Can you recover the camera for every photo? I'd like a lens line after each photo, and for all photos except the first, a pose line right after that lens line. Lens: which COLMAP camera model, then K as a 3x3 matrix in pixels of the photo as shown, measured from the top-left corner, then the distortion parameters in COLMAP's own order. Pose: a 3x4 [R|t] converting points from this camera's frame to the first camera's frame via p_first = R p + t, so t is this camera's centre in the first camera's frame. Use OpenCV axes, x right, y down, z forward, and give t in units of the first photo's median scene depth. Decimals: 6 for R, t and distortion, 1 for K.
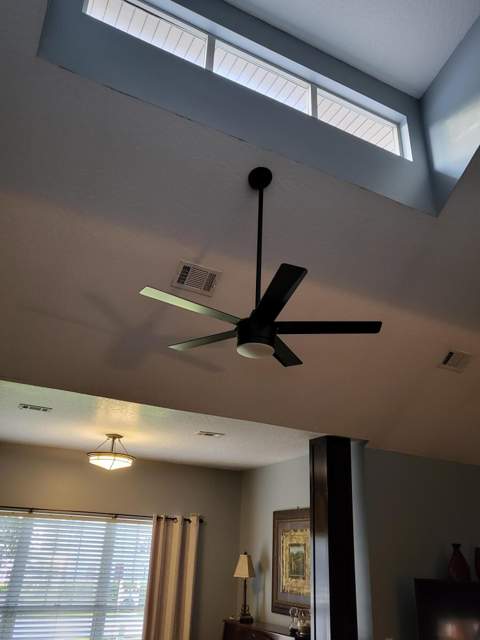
lens RADIAL K [[532.6, 0, 245.1], [0, 532.6, 322.0], [0, 0, 1]] dist [0.010397, 0.022434]
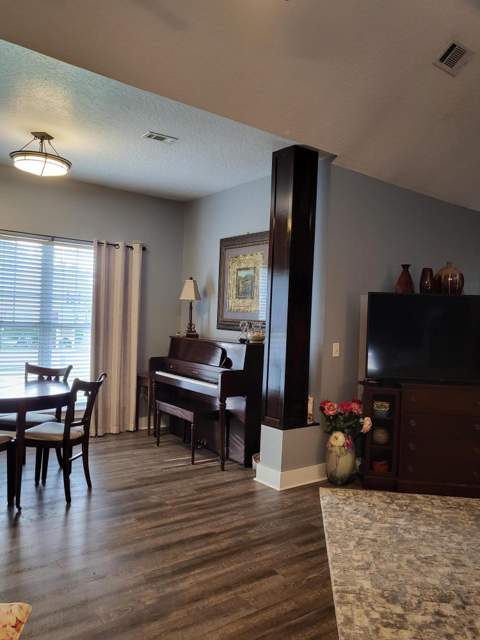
lens RADIAL K [[486.4, 0, 236.2], [0, 486.4, 321.2], [0, 0, 1]] dist [0.020303, 0.002014]
pose [[0.989009, 0.002158, 0.147839, -0.053793], [-0.064552, 0.905867, 0.418614, 0.124671], [-0.133019, -0.423557, 0.896050, 0.143840]]
